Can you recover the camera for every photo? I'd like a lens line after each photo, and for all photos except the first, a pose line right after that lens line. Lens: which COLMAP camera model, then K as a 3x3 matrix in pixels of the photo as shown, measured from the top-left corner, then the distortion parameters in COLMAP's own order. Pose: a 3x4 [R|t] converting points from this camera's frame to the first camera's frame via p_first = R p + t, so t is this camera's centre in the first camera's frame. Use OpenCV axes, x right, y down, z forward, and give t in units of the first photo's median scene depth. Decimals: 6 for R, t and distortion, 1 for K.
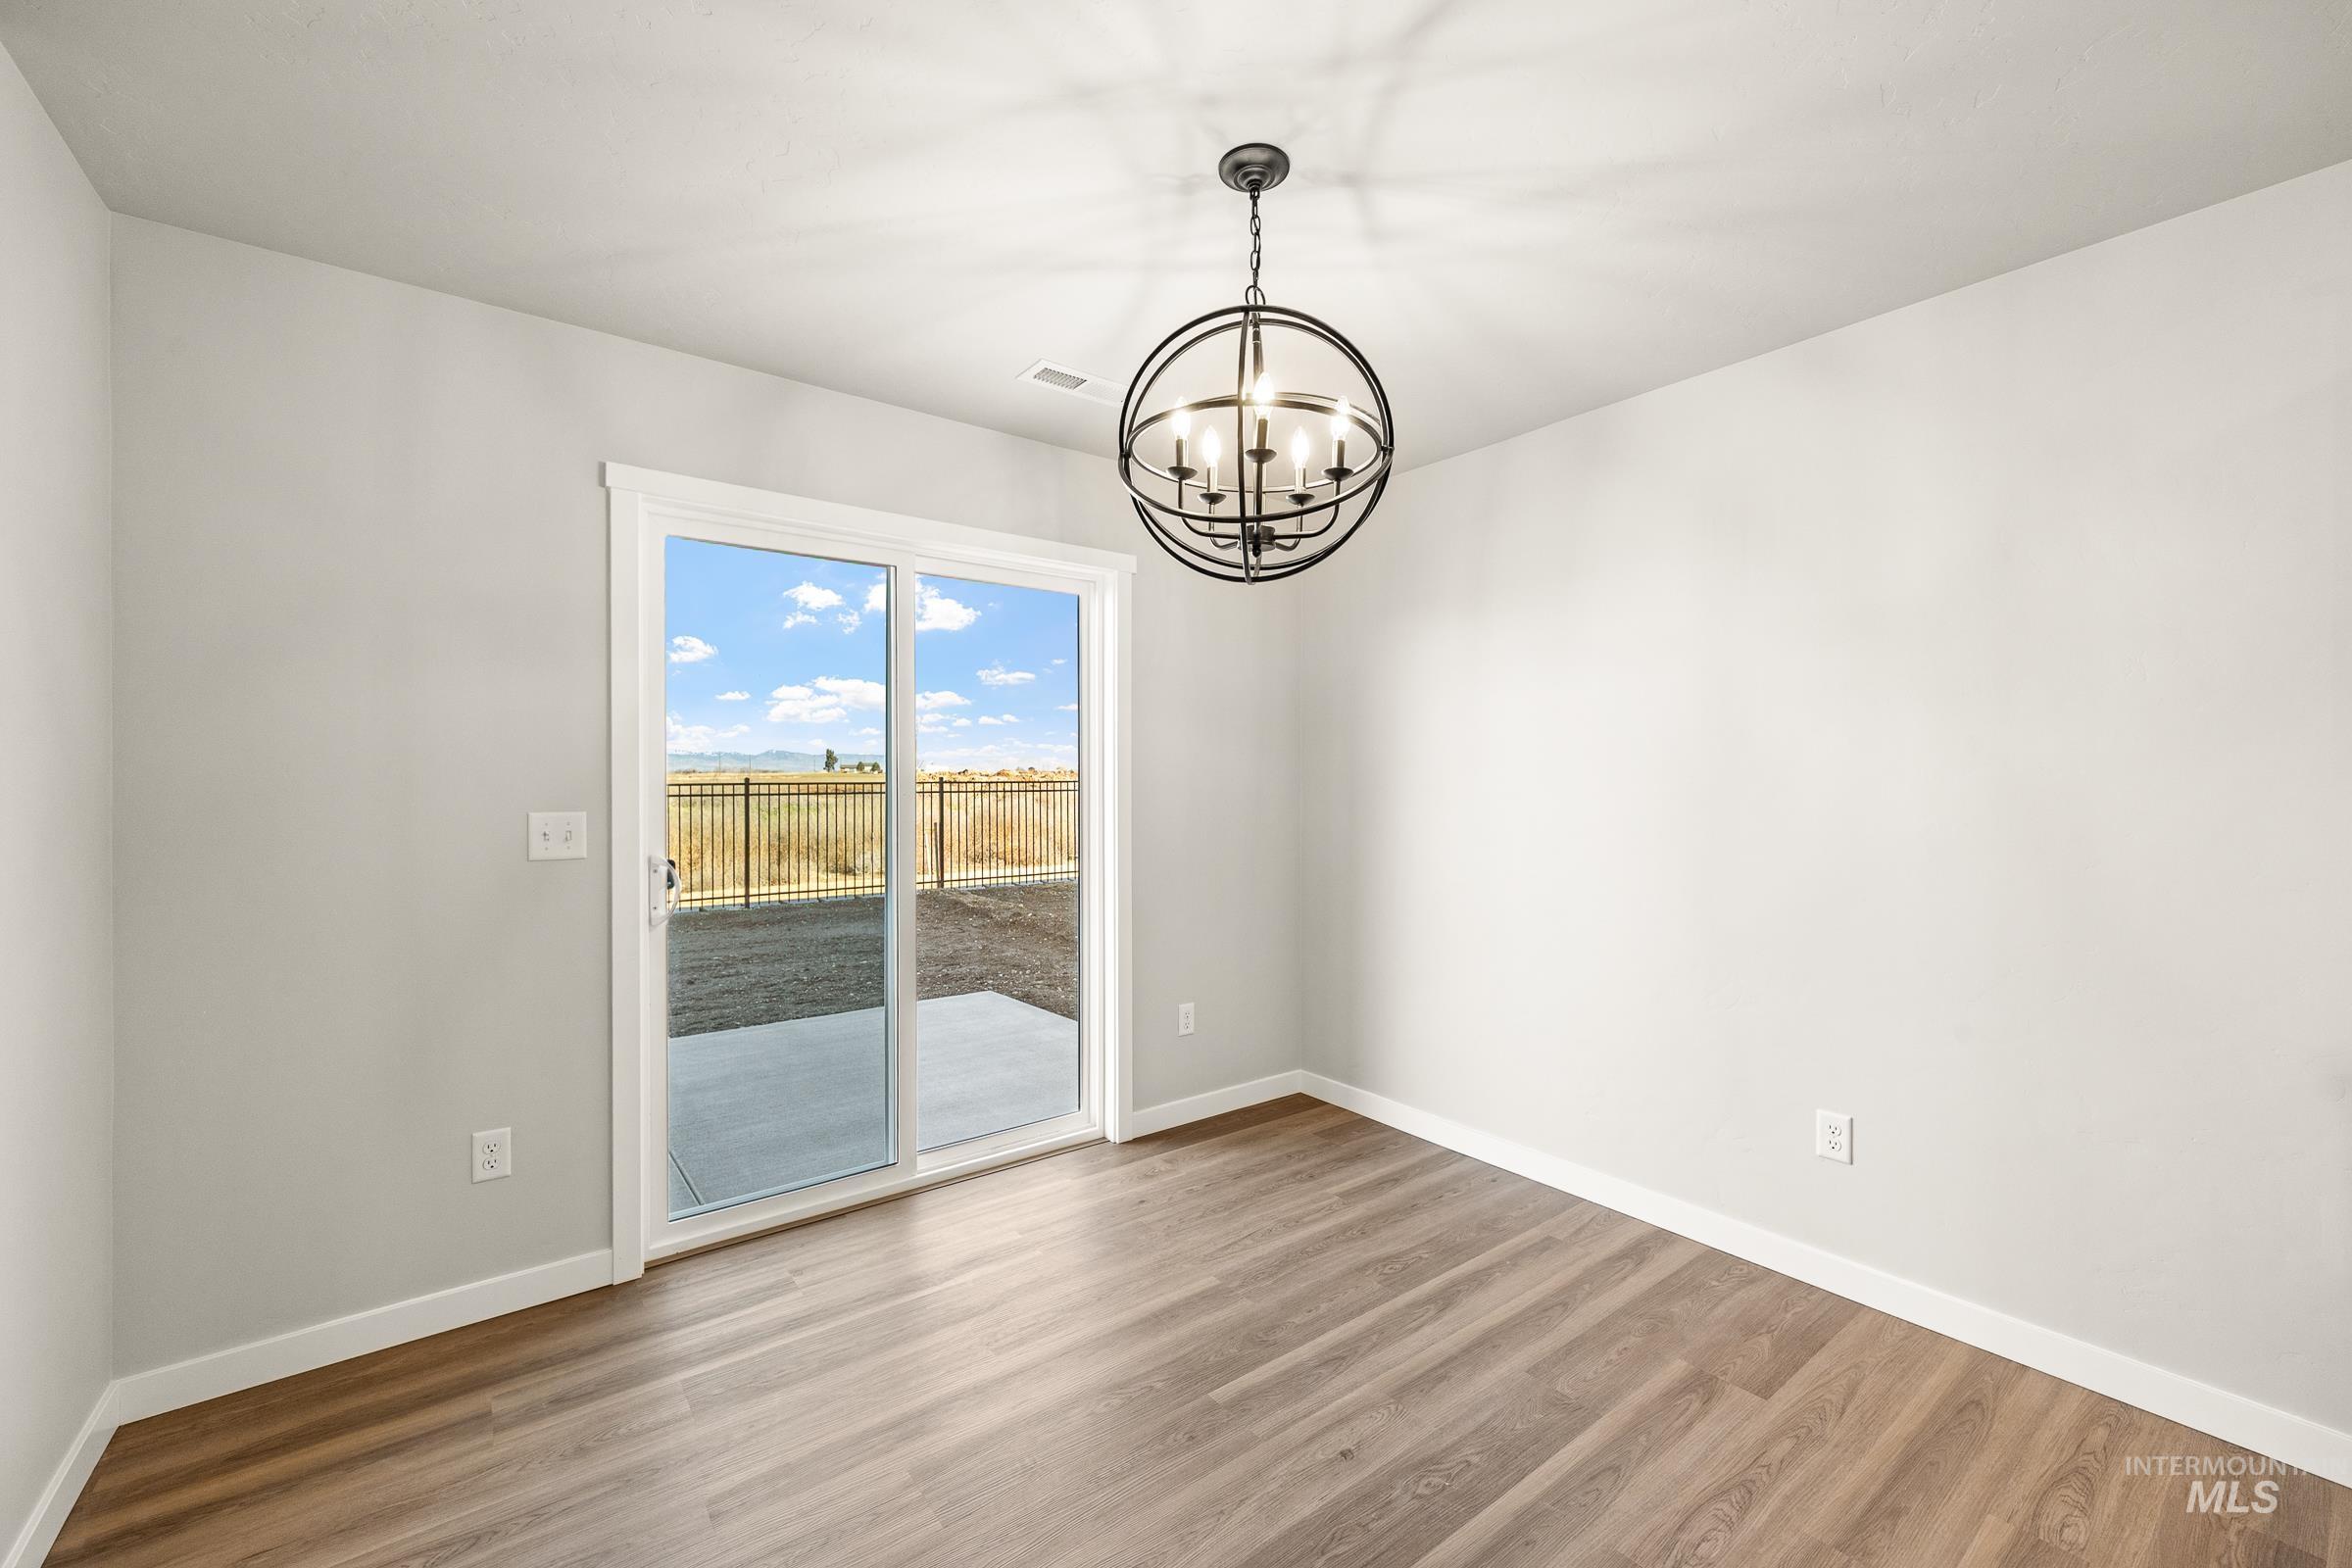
lens RADIAL K [[952.1, 0, 1169.9], [0, 952.1, 781.3], [0, 0, 1]] dist [0.011444, -0.000110]
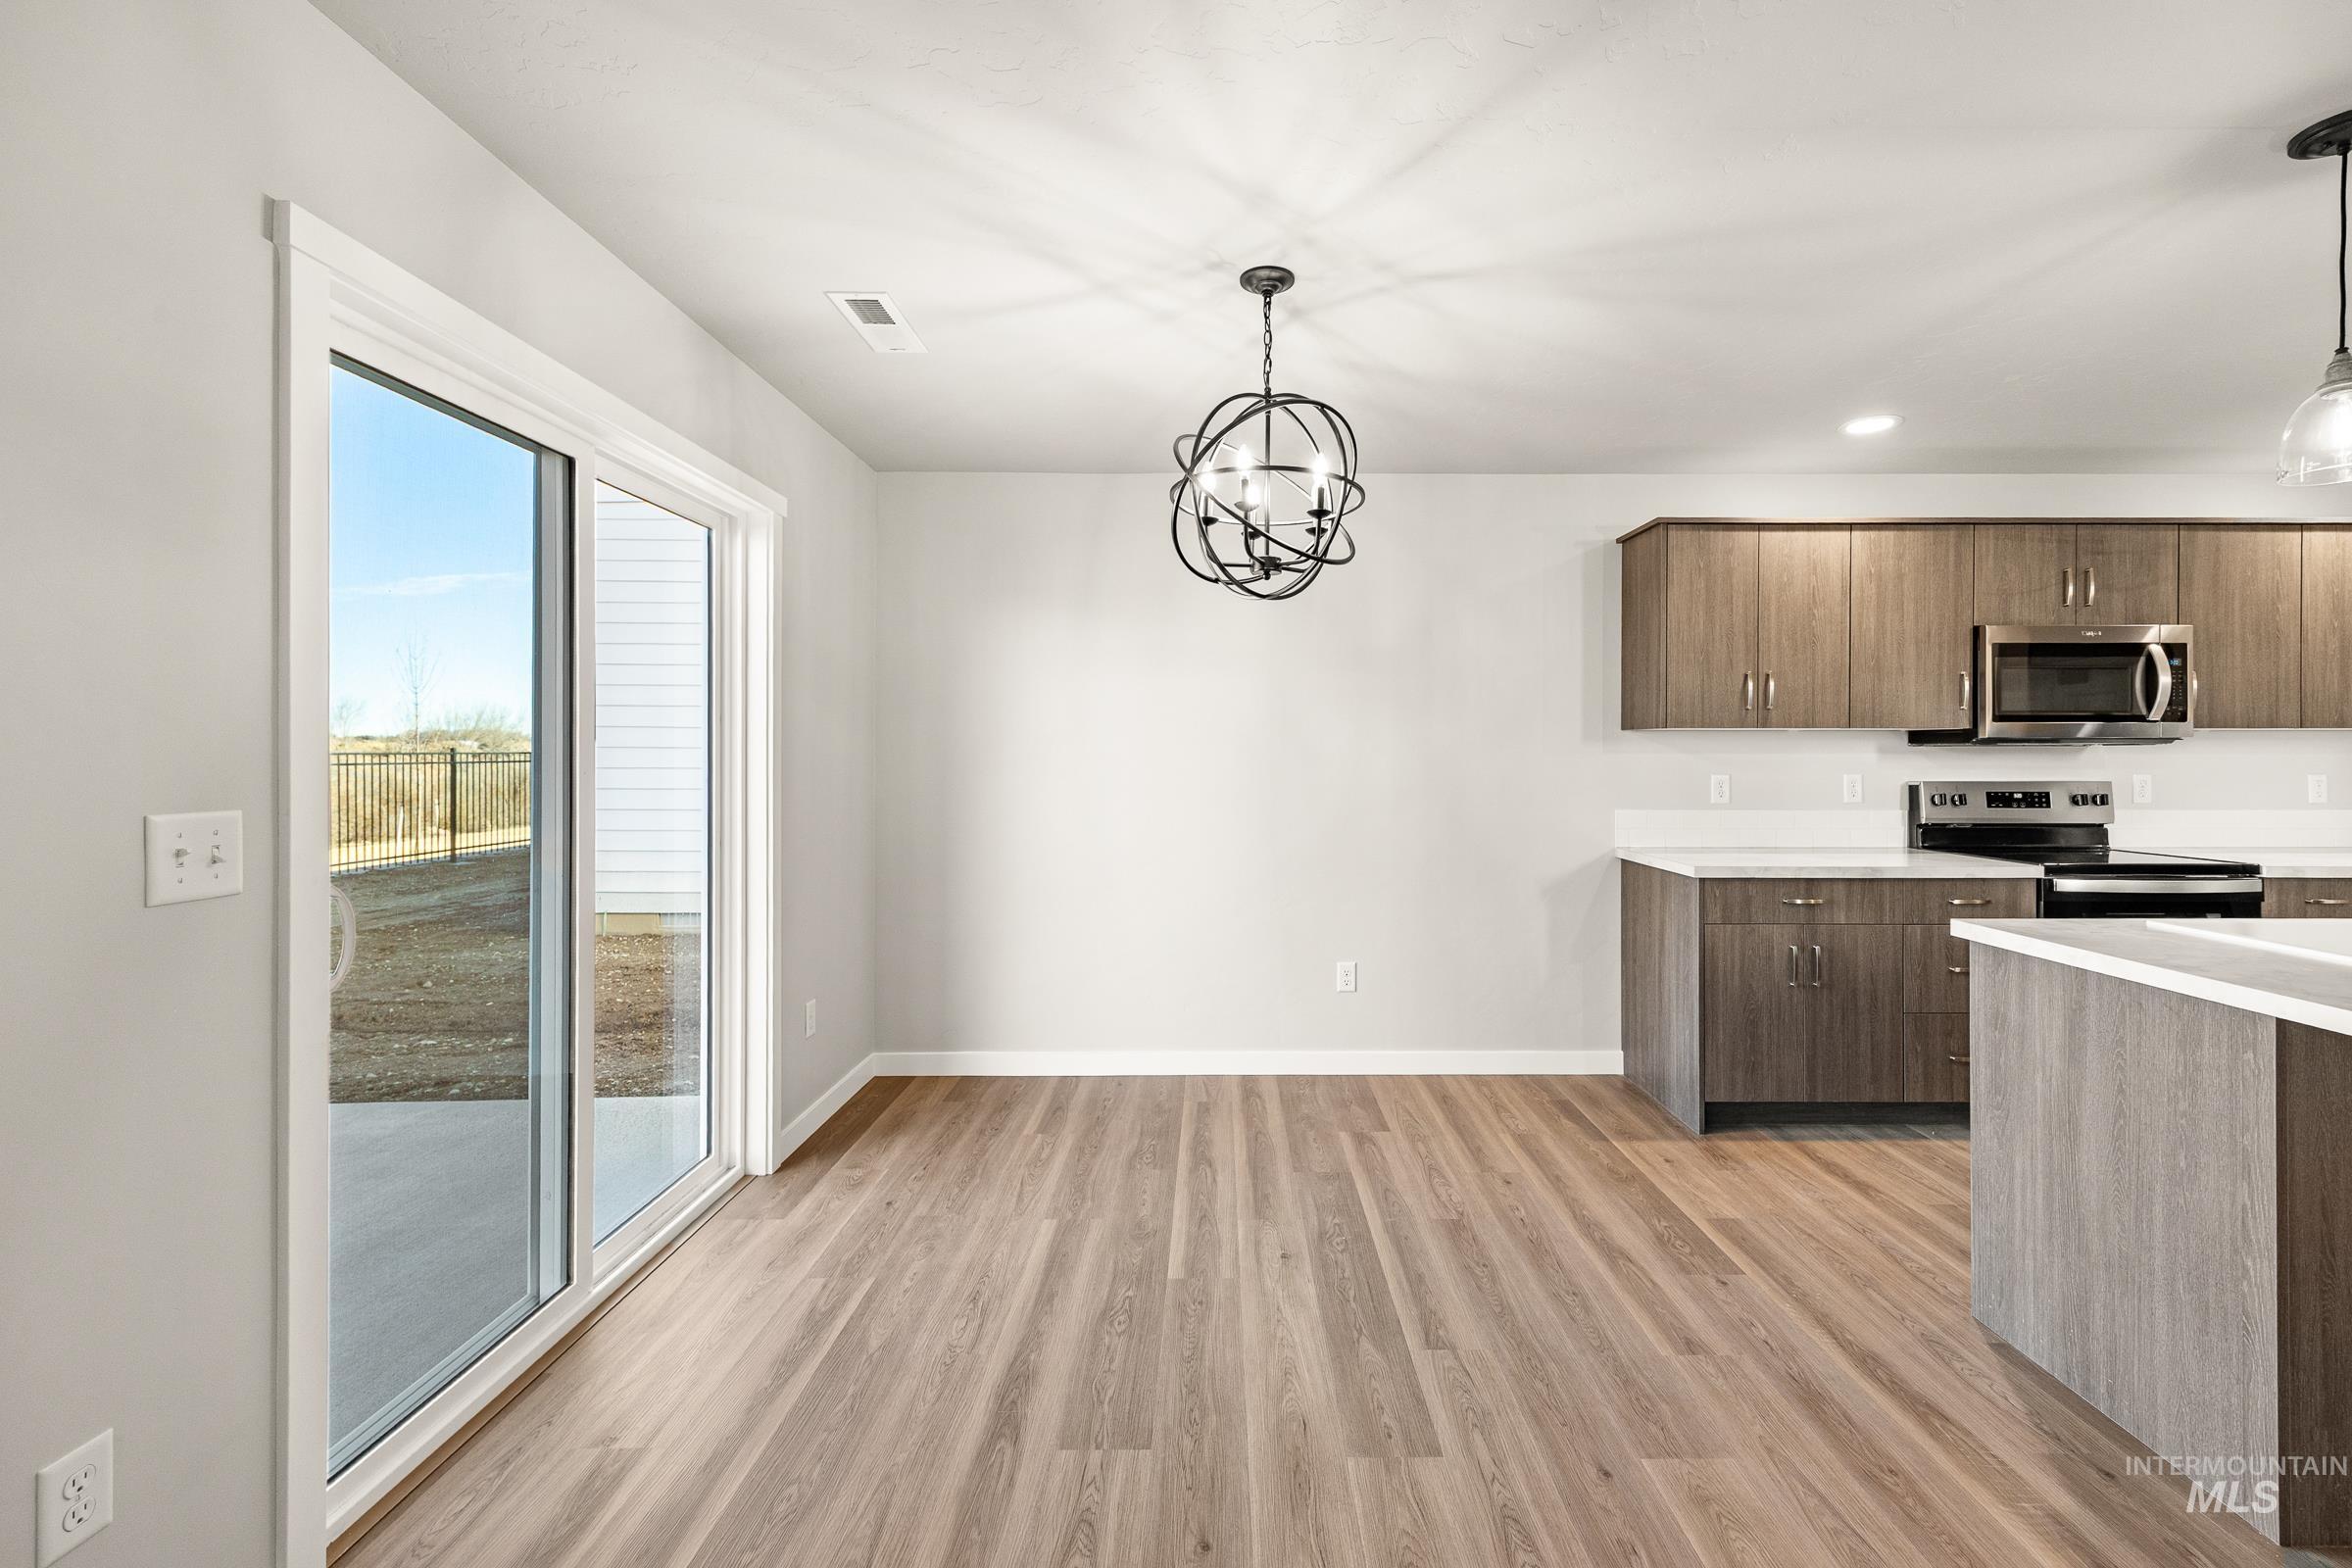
lens RADIAL K [[959.1, 0, 1256.8], [0, 959.1, 752.5], [0, 0, 1]] dist [0.001508, -0.000118]
pose [[0.592813, 0.000596, 0.805340, -0.696056], [0.002860, 0.999992, -0.002846, 0.001067], [-0.805335, 0.003990, 0.592807, 0.176534]]
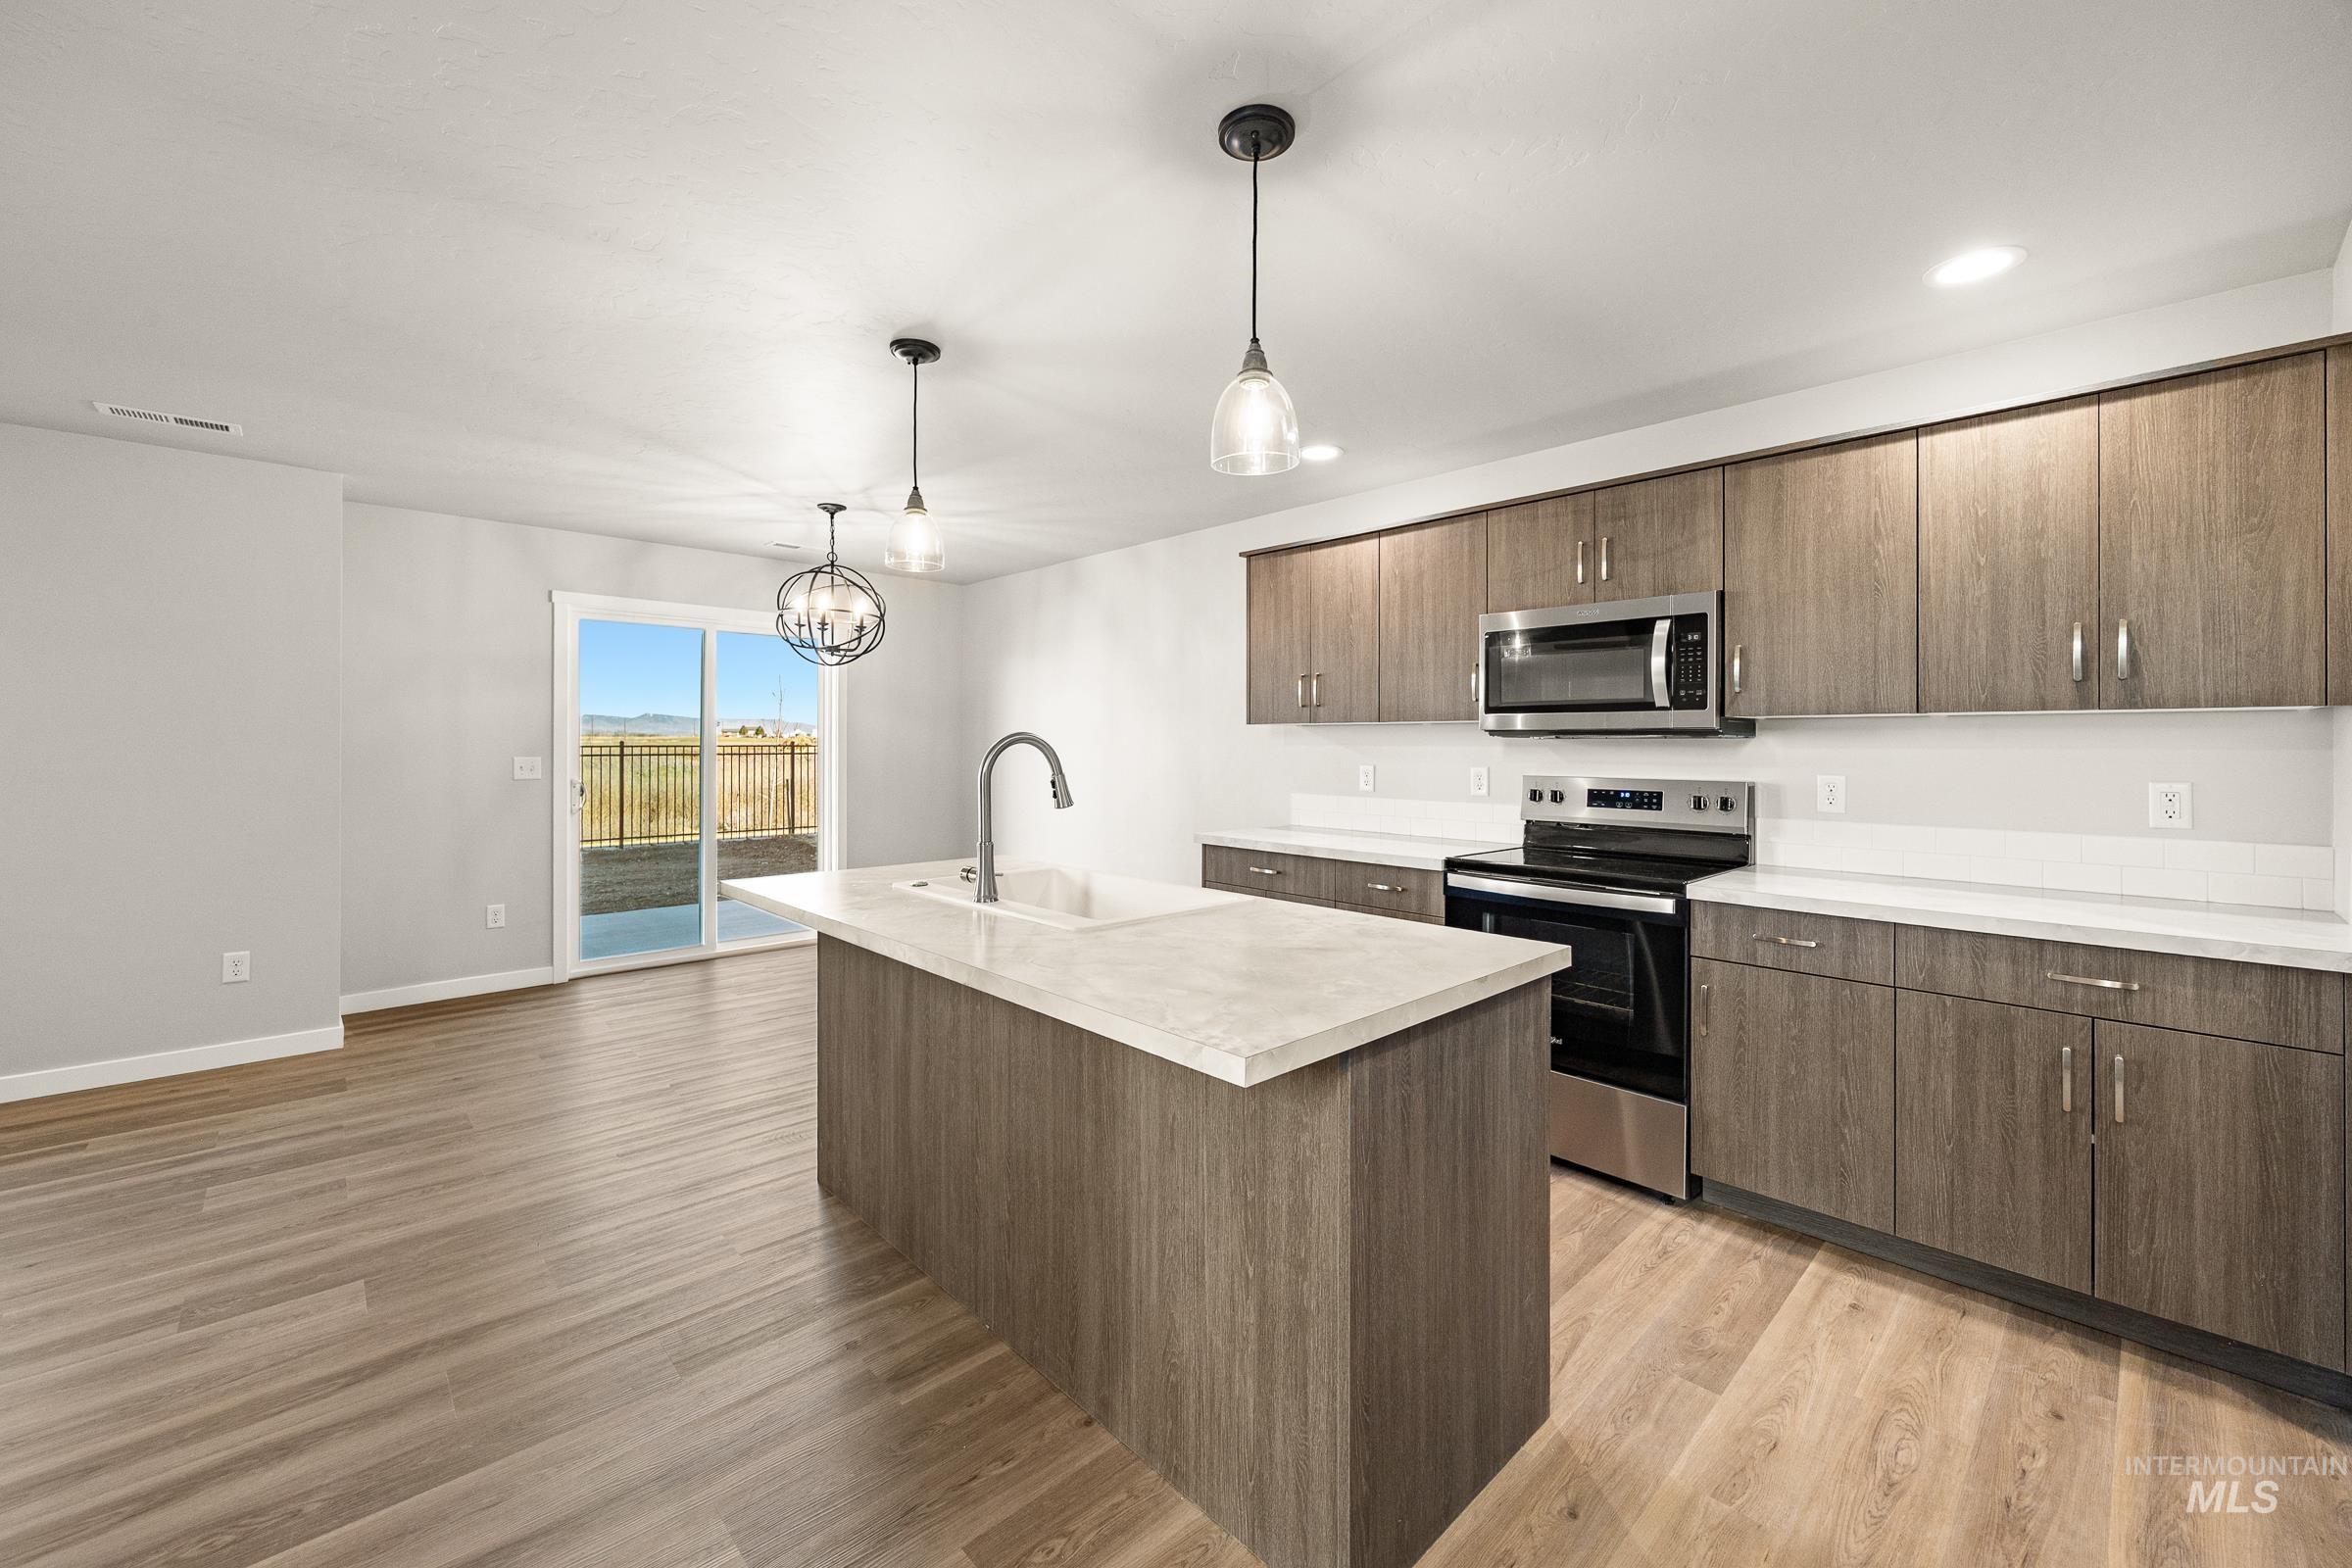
lens RADIAL K [[906.8, 0, 1168.3], [0, 906.8, 745.1], [0, 0, 1]] dist [-0.002257, -0.000100]
pose [[0.992171, 0.003619, 0.124836, 0.500194], [-0.003445, 0.999993, -0.001608, 0.003508], [-0.124841, 0.001165, 0.992176, -1.121126]]
